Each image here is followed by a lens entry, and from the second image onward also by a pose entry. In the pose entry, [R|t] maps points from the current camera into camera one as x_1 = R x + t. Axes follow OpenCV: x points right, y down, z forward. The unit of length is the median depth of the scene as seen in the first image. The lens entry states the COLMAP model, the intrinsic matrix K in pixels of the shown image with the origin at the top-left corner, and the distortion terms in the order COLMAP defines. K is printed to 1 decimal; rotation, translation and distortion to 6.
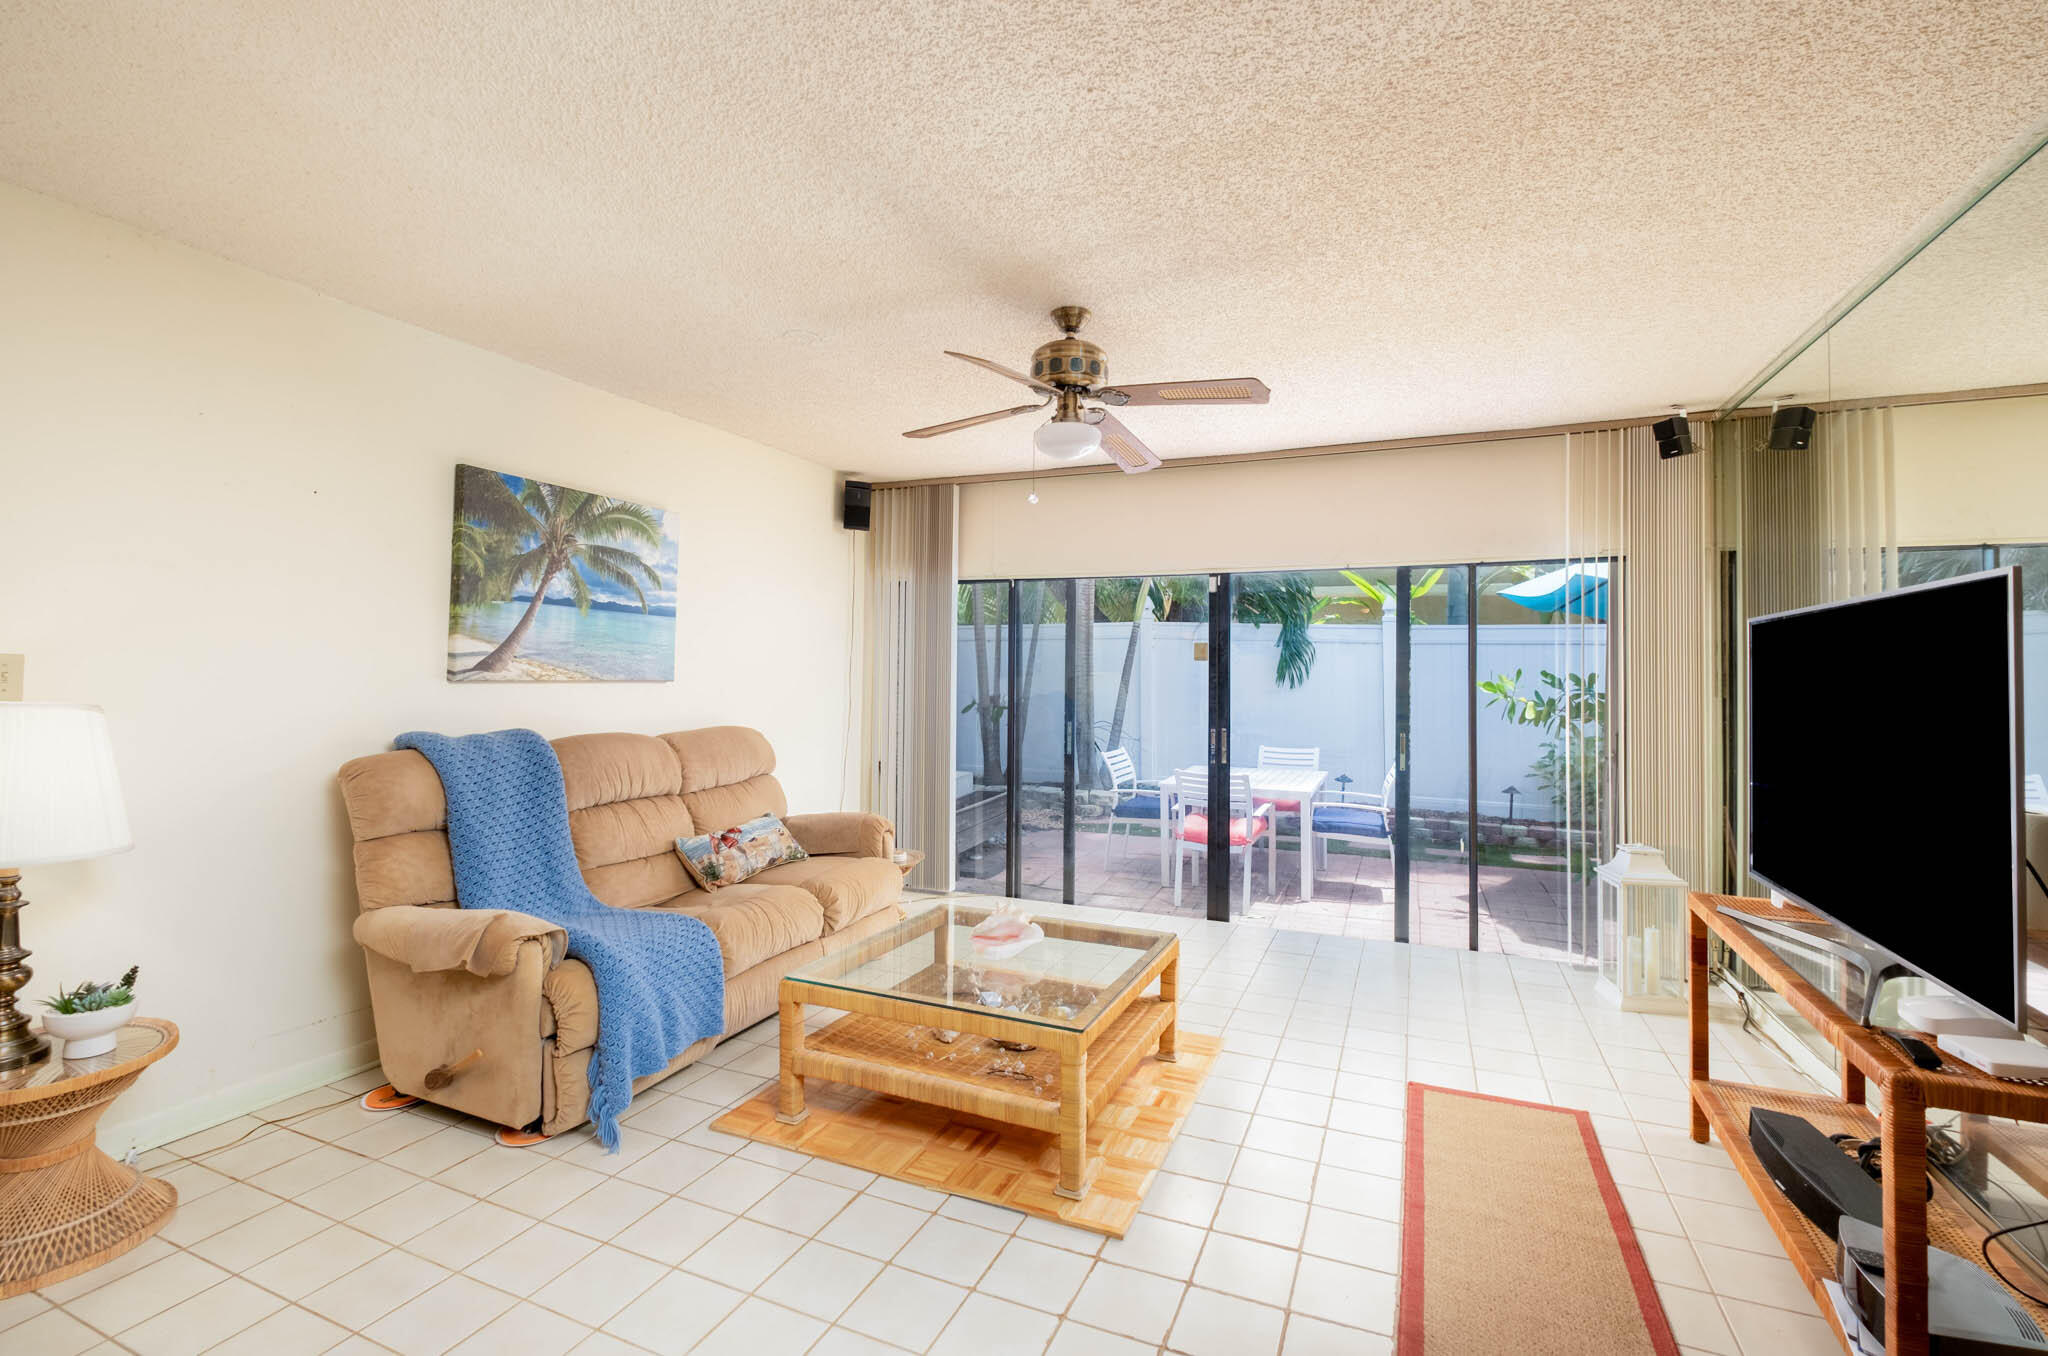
lens RADIAL K [[890.7, 0, 1027.5], [0, 890.7, 661.8], [0, 0, 1]] dist [-0.000079, -0.001264]
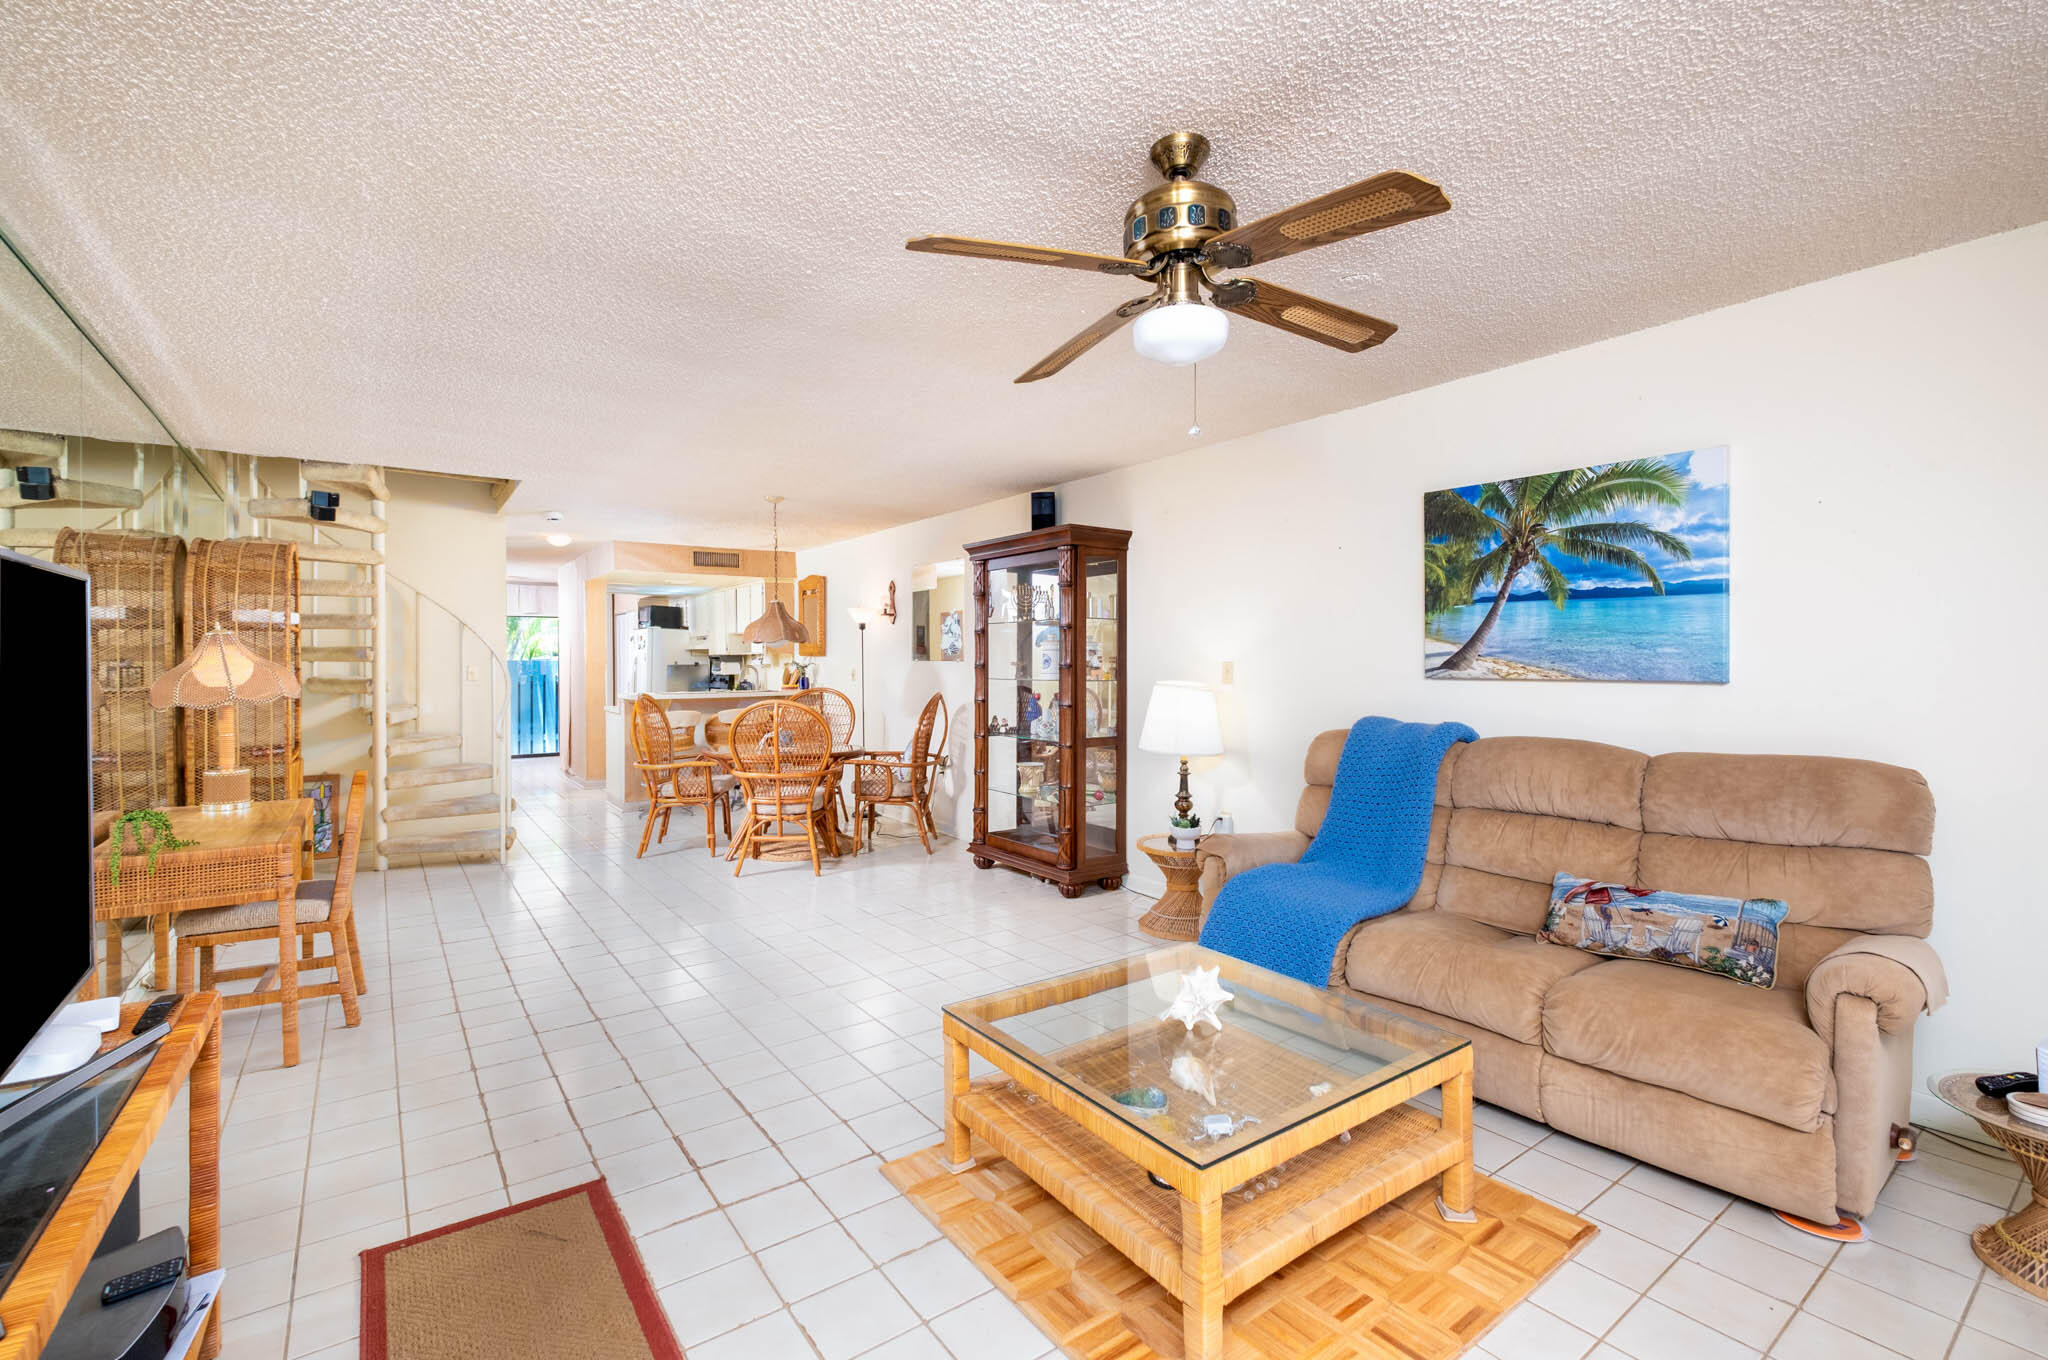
lens RADIAL K [[890.7, 0, 1027.4], [0, 890.7, 674.3], [0, 0, 1]] dist [-0.000079, -0.001264]
pose [[-0.497889, 0.001081, -0.867240, 0.580506], [0.008419, 0.999958, -0.003587, 0.015042], [0.867200, -0.009087, -0.497877, 1.012232]]
